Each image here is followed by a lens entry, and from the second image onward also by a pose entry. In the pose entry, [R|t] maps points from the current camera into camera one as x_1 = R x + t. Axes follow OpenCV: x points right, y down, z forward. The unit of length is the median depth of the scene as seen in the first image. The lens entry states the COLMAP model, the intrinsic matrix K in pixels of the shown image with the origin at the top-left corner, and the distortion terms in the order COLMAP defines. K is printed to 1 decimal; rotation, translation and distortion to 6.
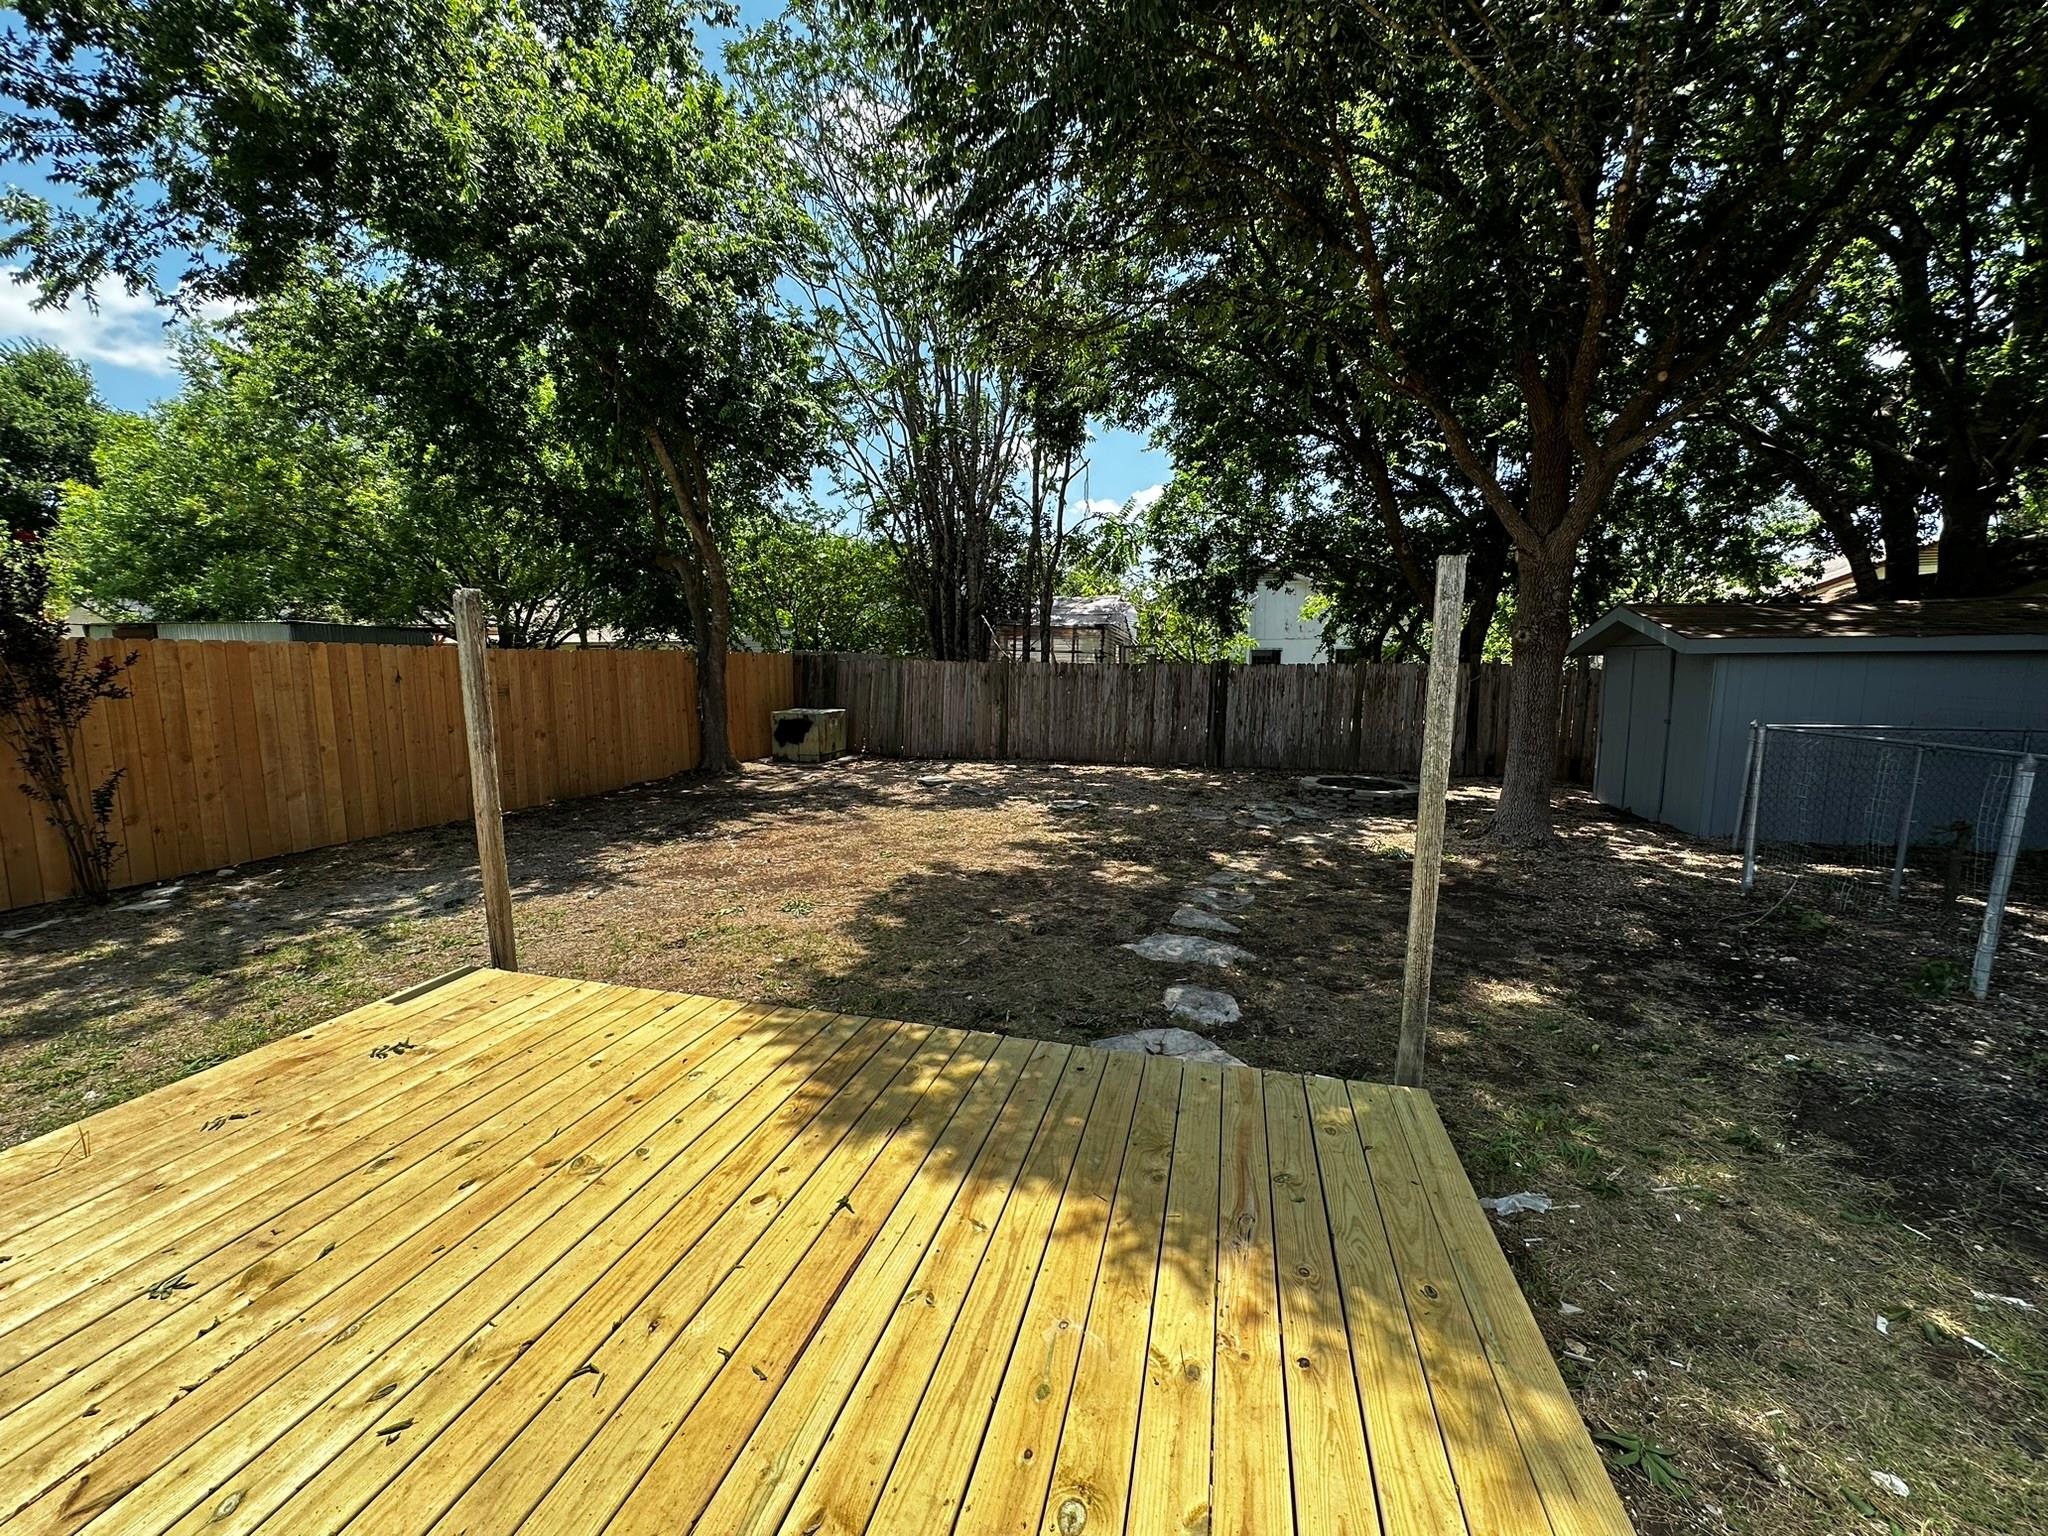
lens RADIAL K [[813.5, 0, 1013.6], [0, 813.5, 767.2], [0, 0, 1]] dist [-0.003837, 0.000590]
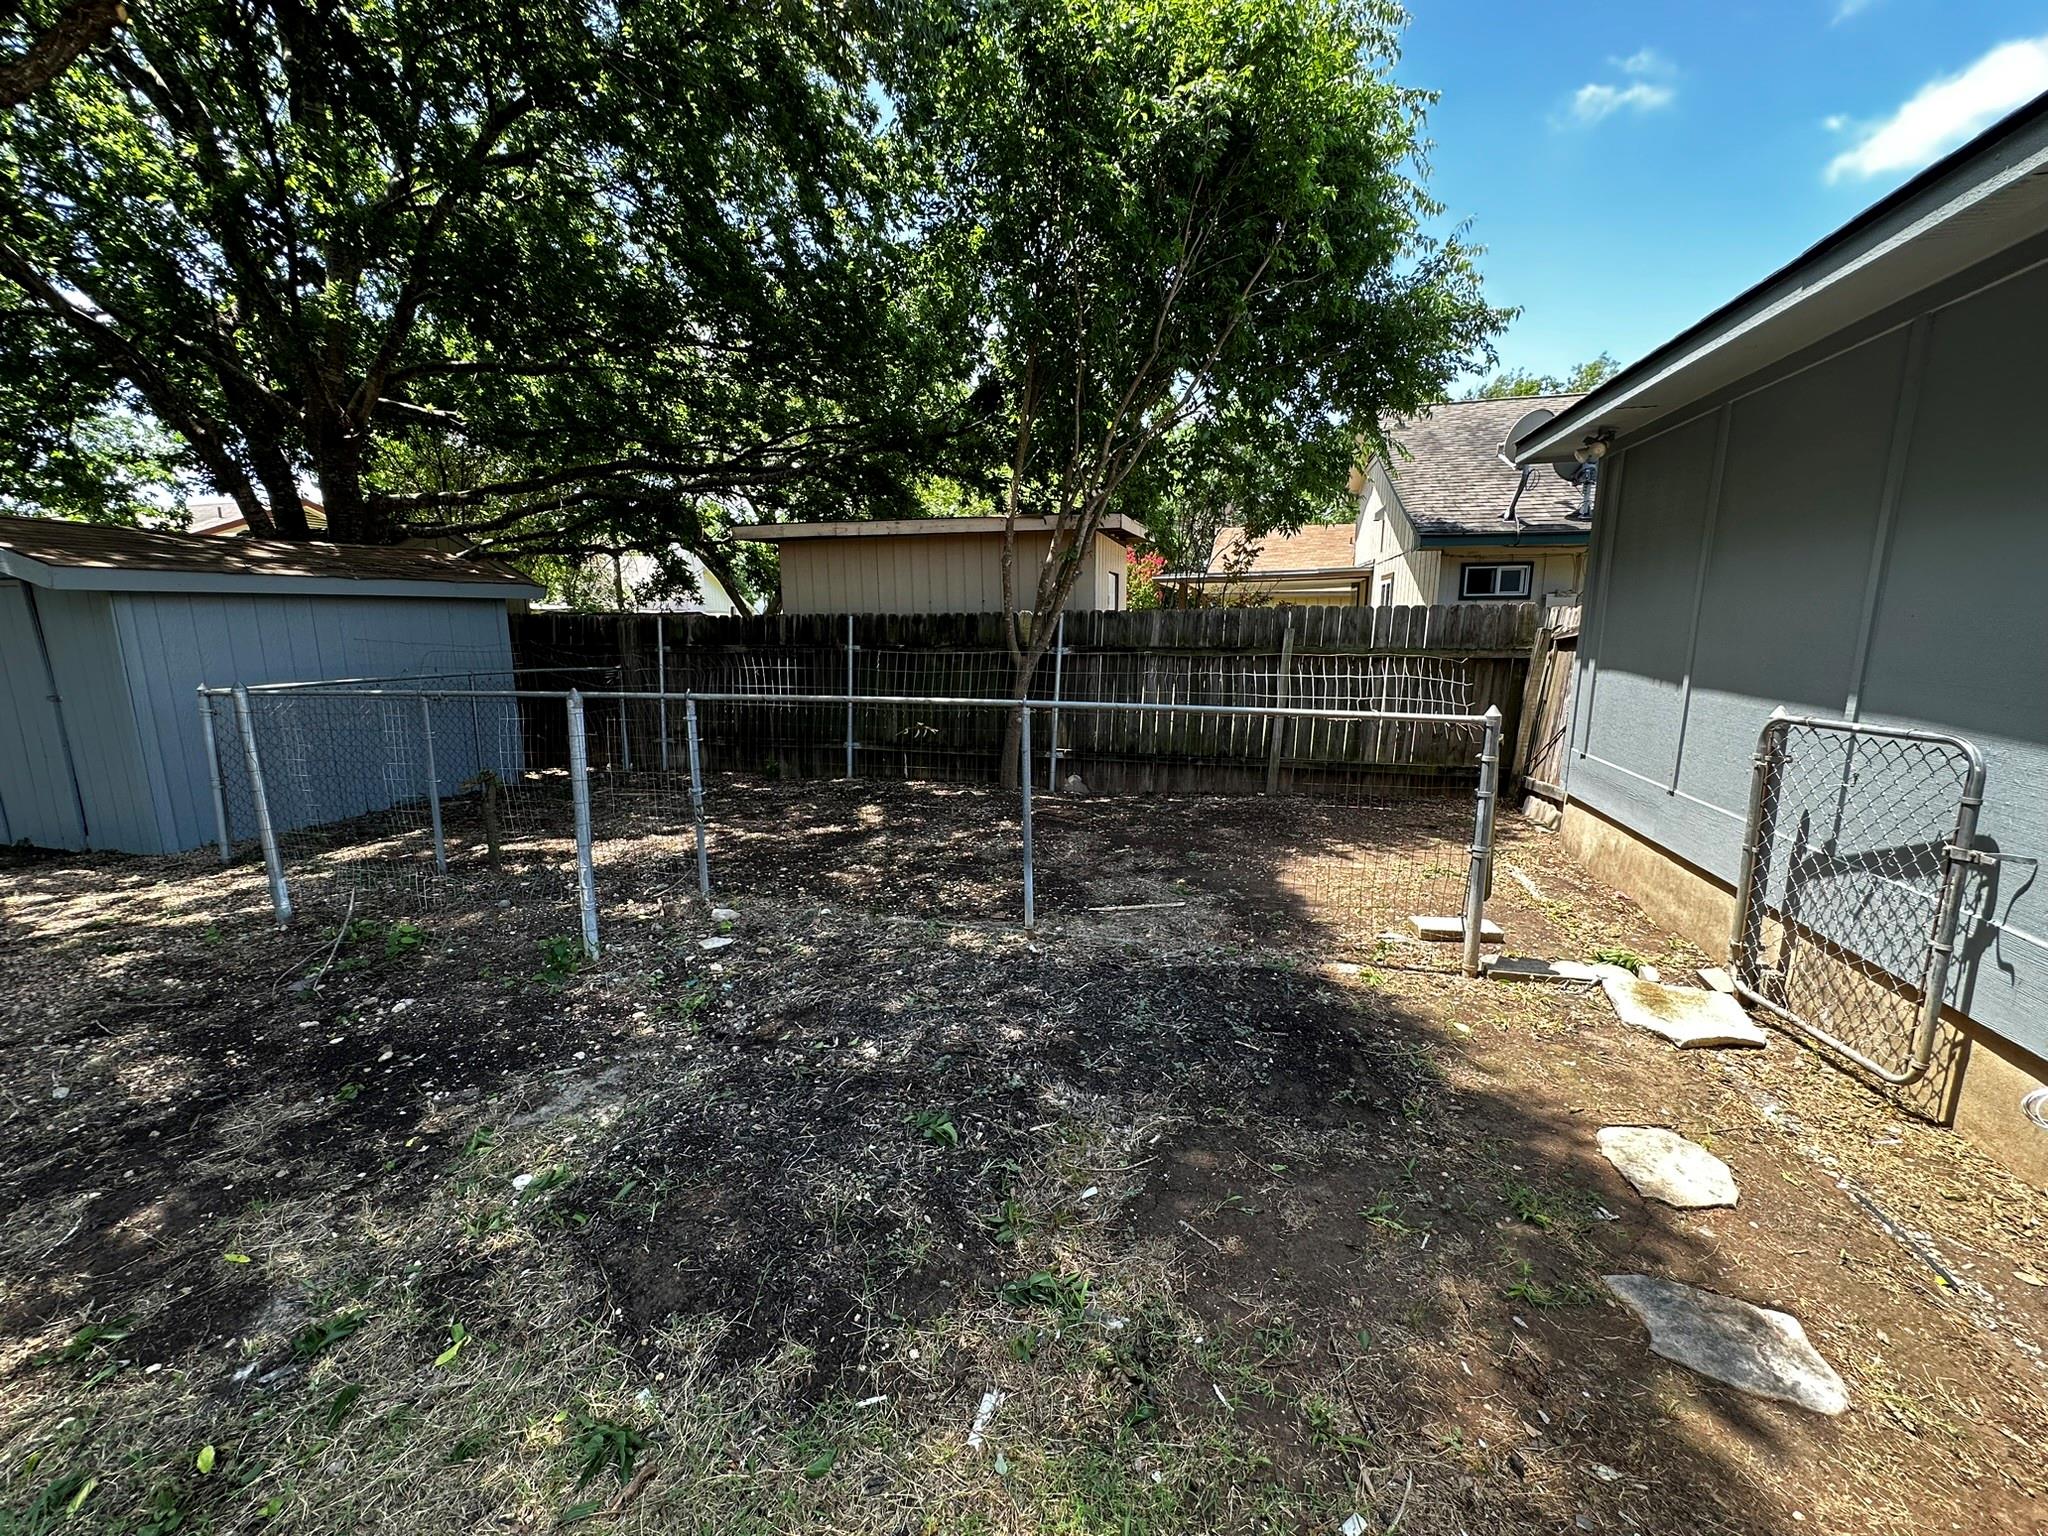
lens RADIAL K [[813.5, 0, 1043.3], [0, 813.5, 763.6], [0, 0, 1]] dist [-0.003837, 0.000590]
pose [[-0.012027, -0.166240, 0.986012, 0.118013], [0.129969, 0.977458, 0.166383, -0.006961], [-0.991445, 0.130152, 0.009850, 0.170928]]
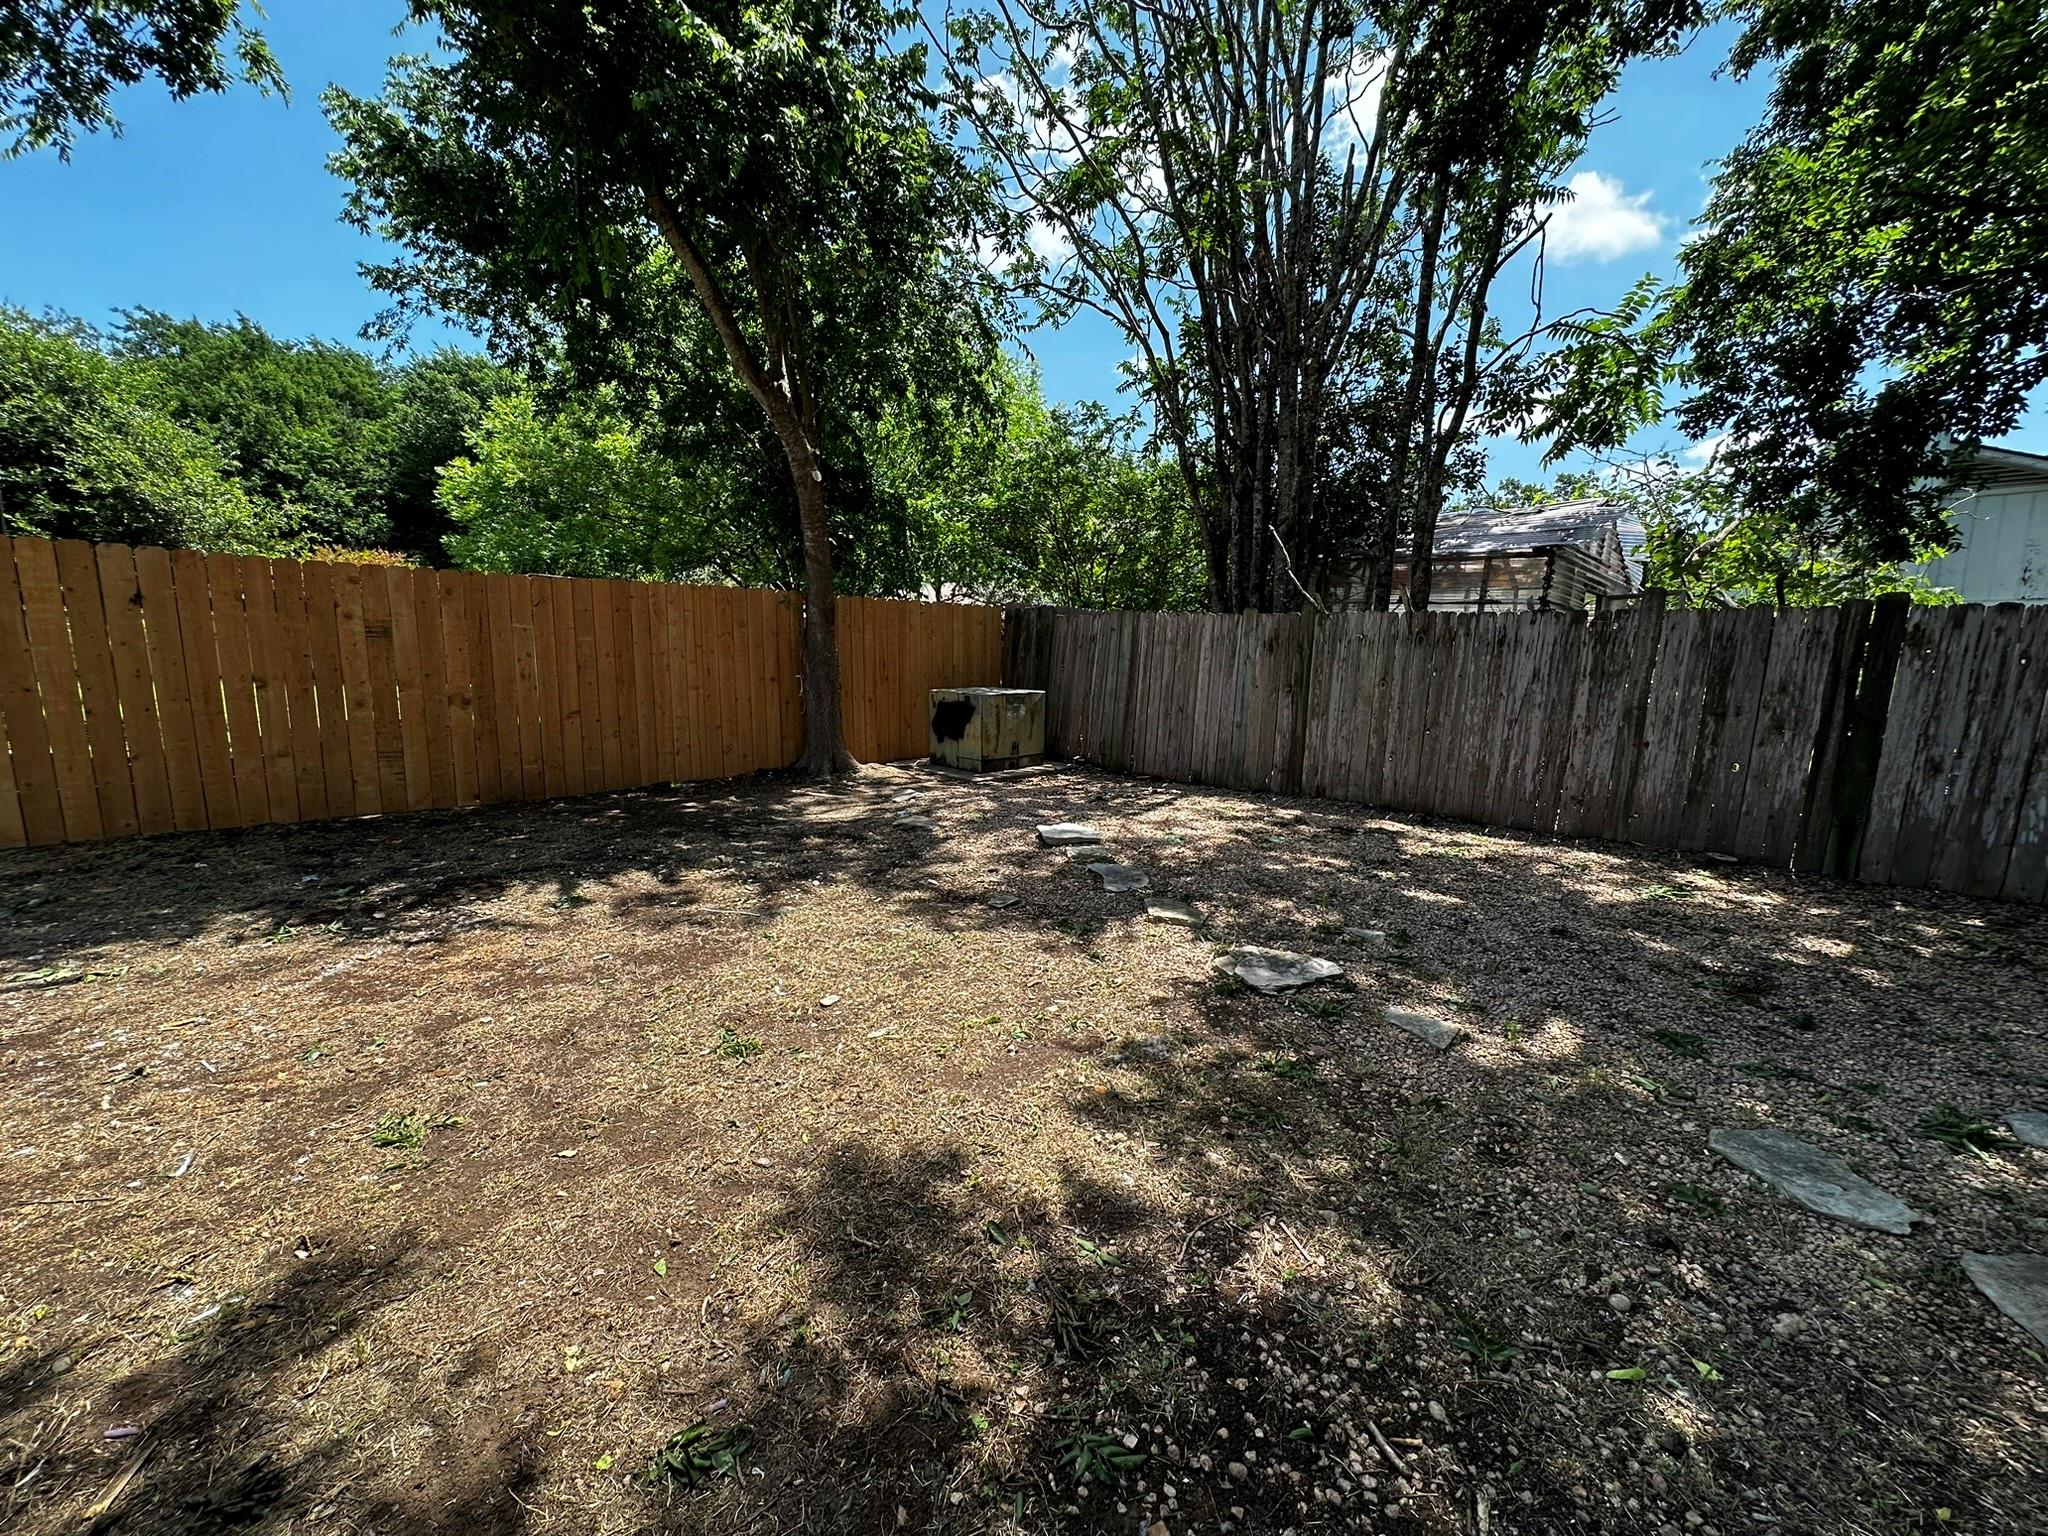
lens RADIAL K [[813.5, 0, 1037.1], [0, 813.5, 767.0], [0, 0, 1]] dist [-0.003837, 0.000590]
pose [[0.867825, 0.086268, -0.489324, 0.114610], [-0.084308, 0.996098, 0.026090, -0.032470], [0.489665, 0.018613, 0.871712, 0.514671]]
